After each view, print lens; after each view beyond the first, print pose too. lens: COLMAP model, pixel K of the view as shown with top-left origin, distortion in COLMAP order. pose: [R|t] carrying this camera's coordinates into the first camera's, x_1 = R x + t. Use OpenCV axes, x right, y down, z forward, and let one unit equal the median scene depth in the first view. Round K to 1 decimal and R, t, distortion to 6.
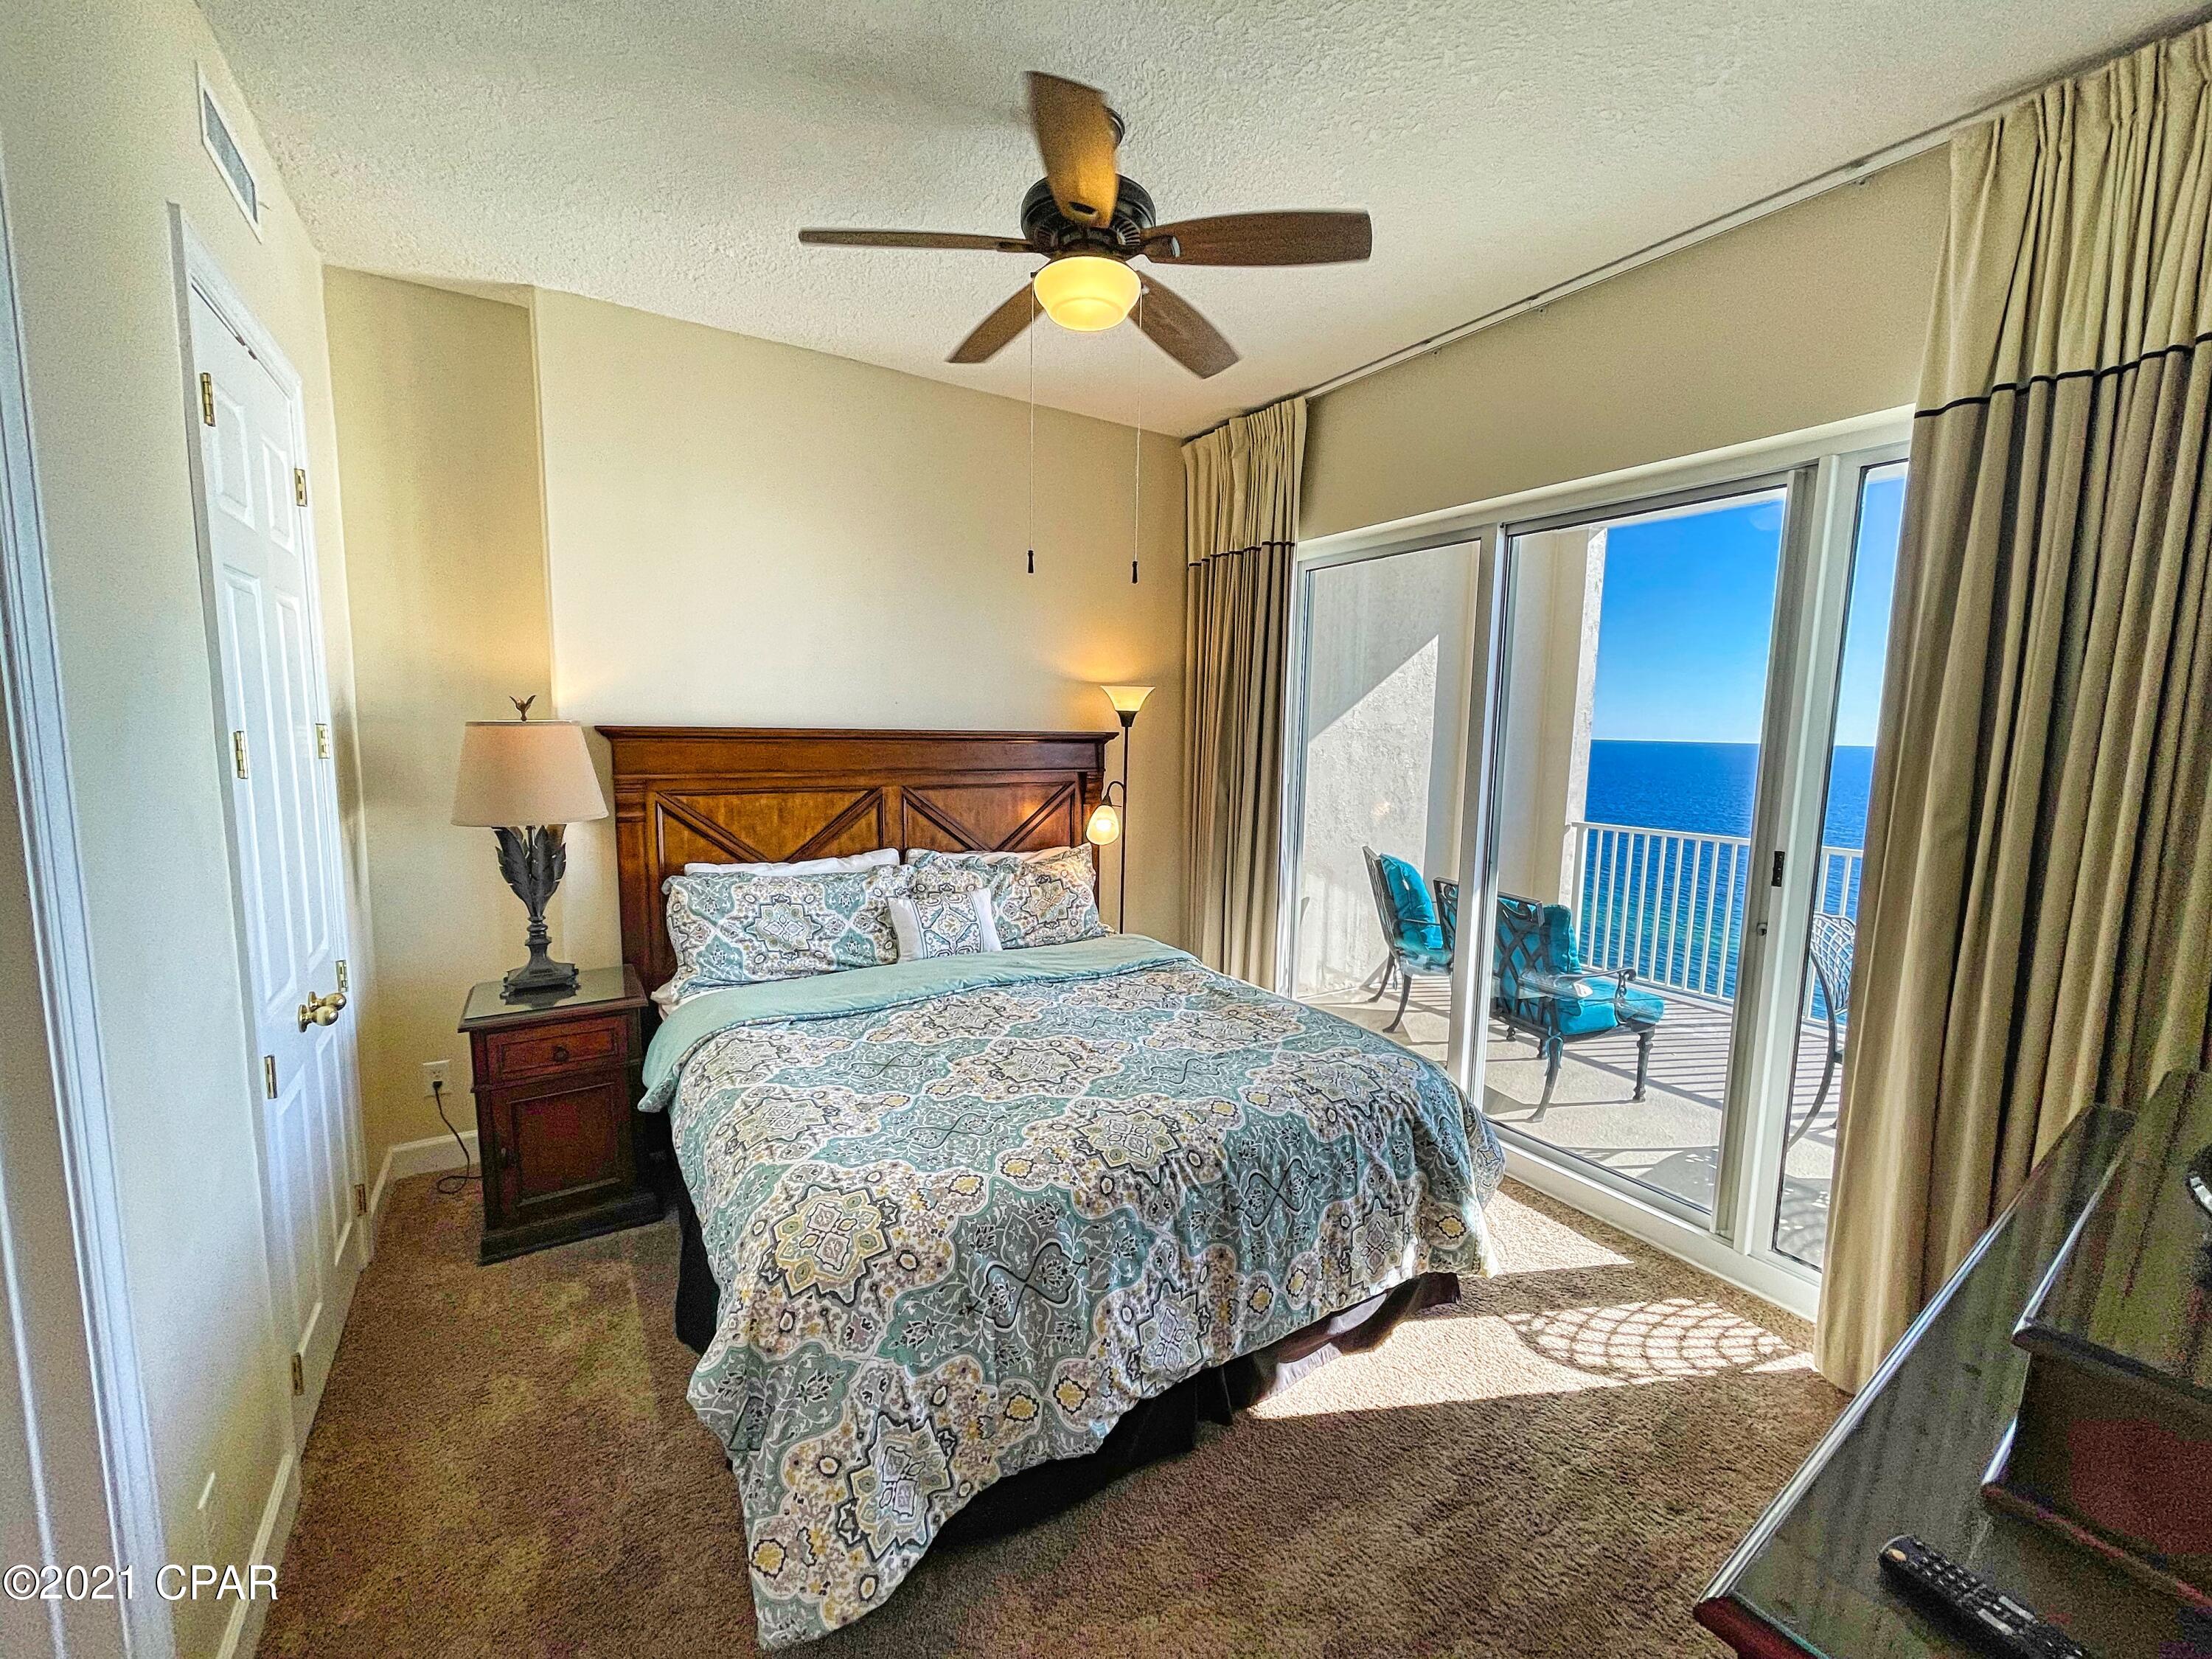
lens RADIAL K [[889.1, 0, 1104.3], [0, 889.1, 832.7], [0, 0, 1]] dist [-0.000992, 0.000050]
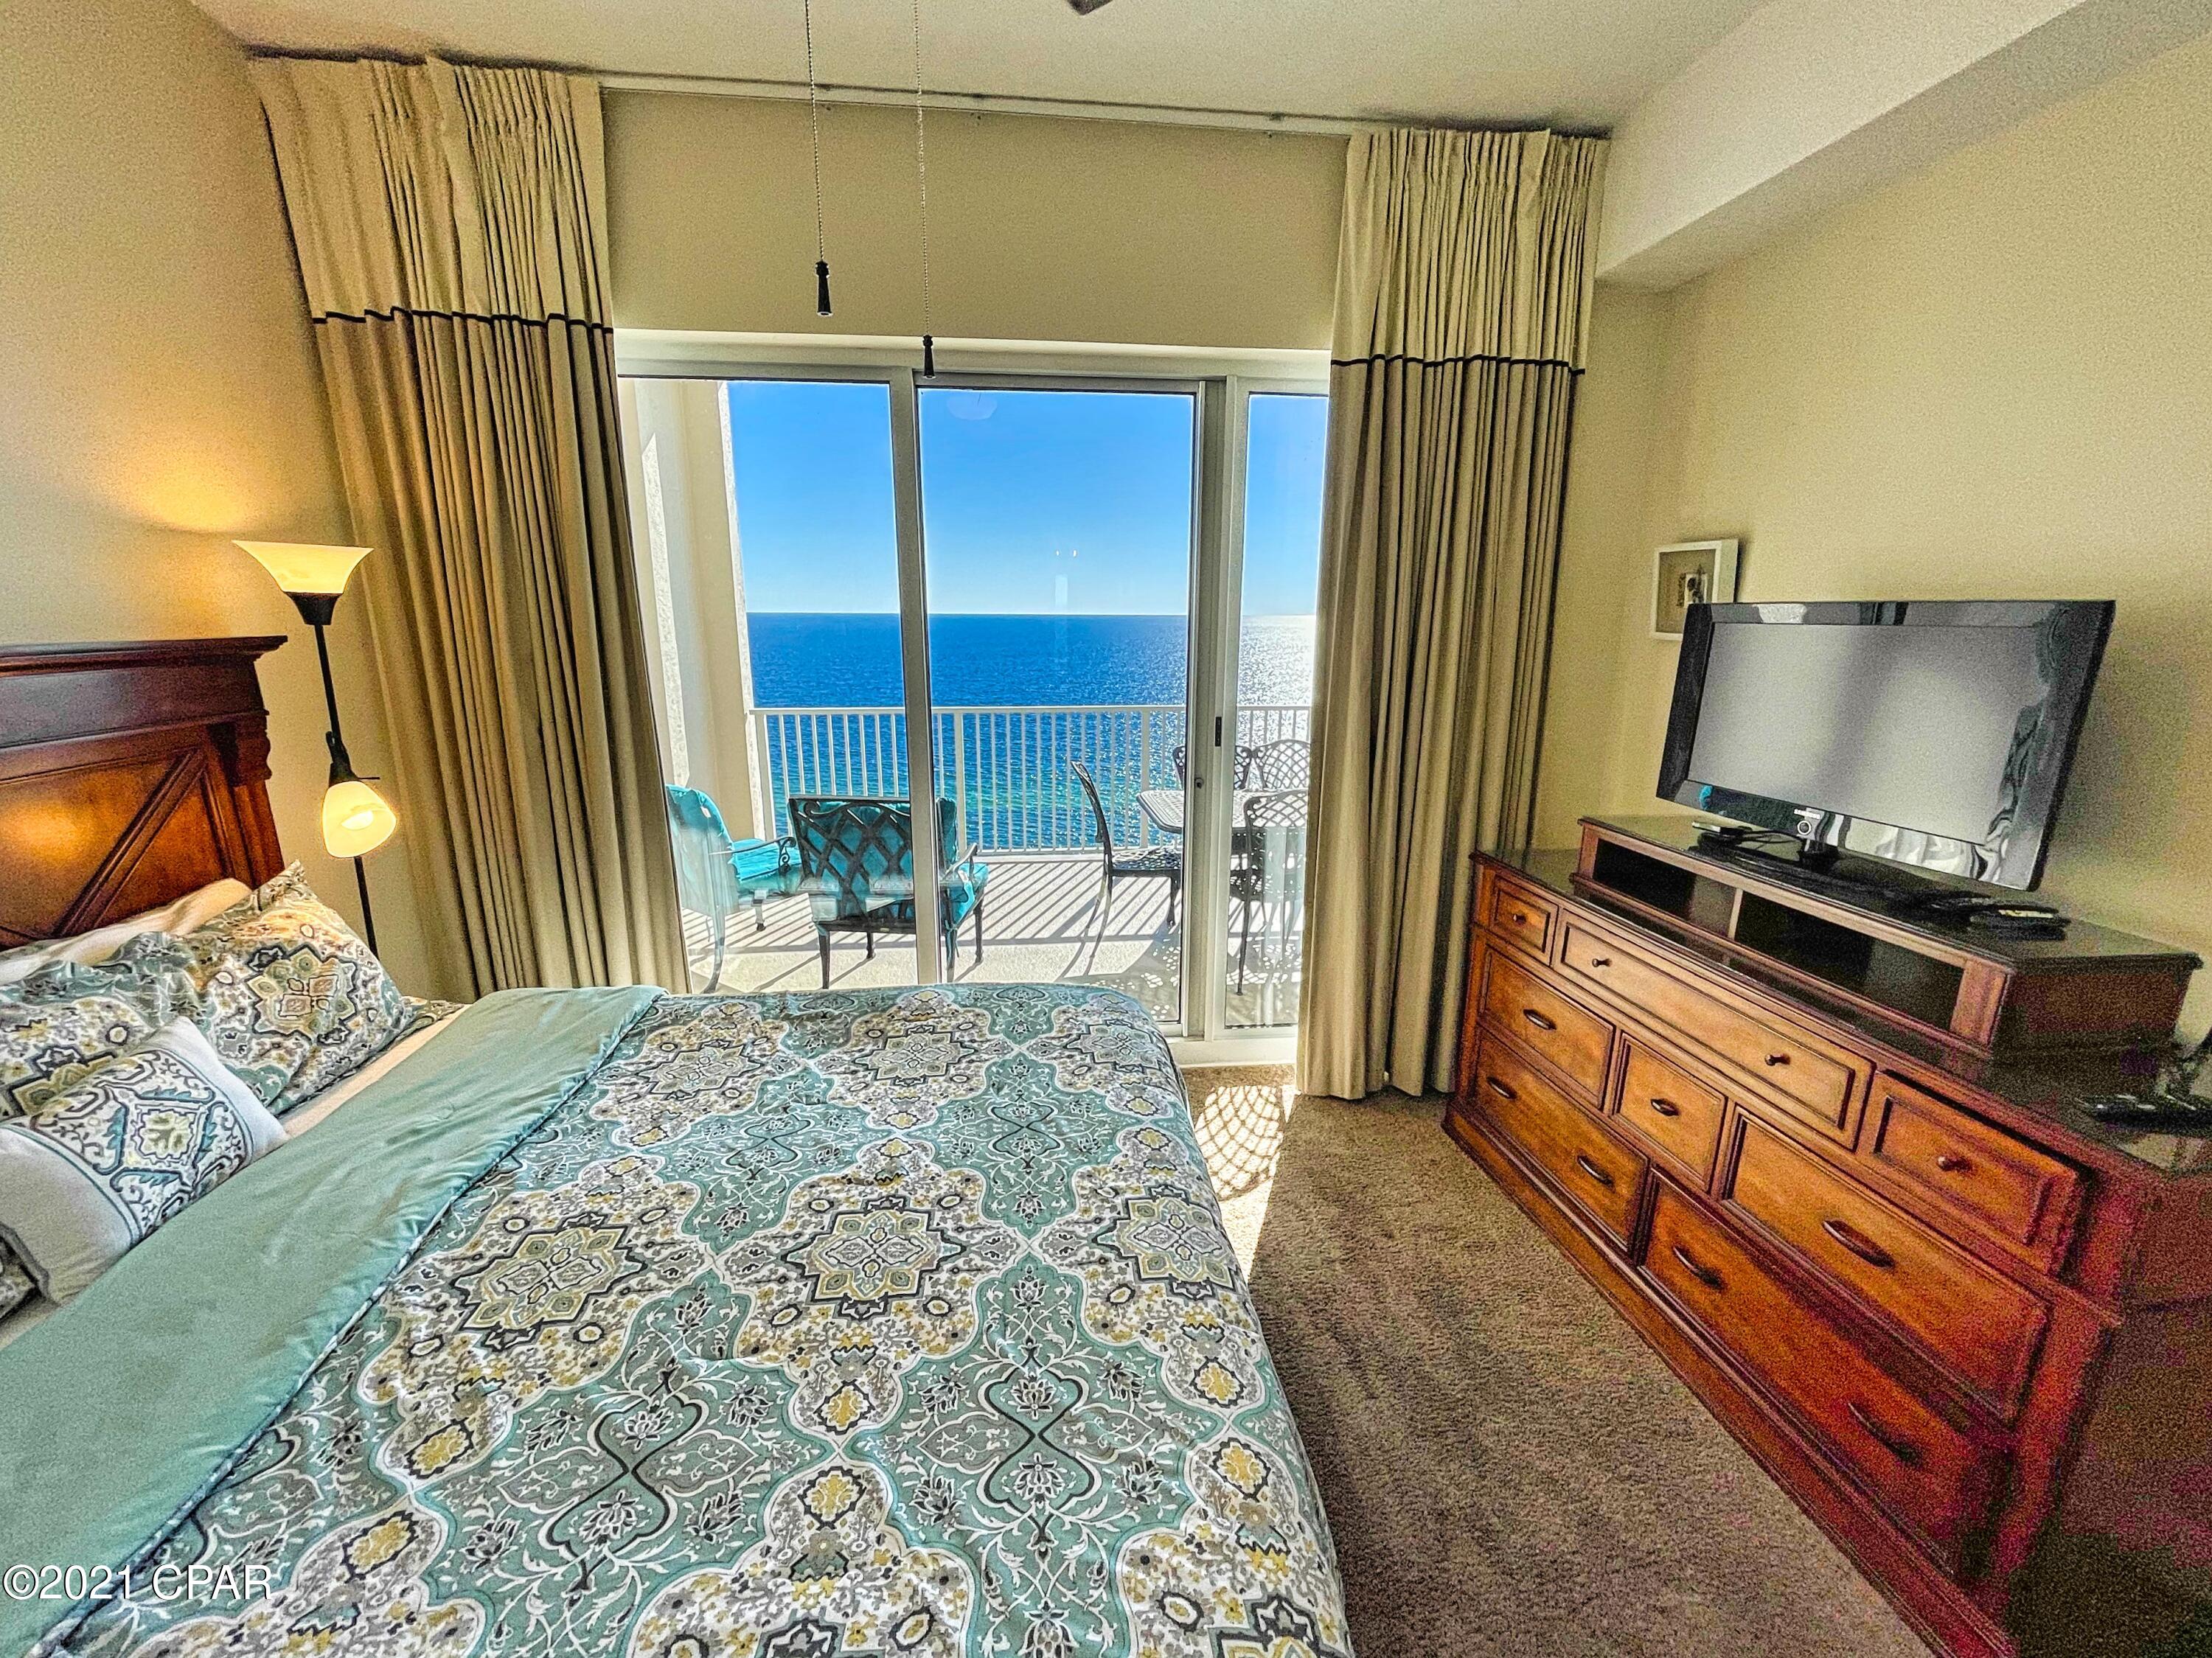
lens RADIAL K [[929.8, 0, 1106.0], [0, 929.8, 829.0], [0, 0, 1]] dist [-0.002486, -0.000087]
pose [[0.440600, -0.223709, 0.869383, -0.297116], [0.112080, 0.974583, 0.193977, -0.062379], [-0.890679, 0.011975, 0.454474, 0.383183]]
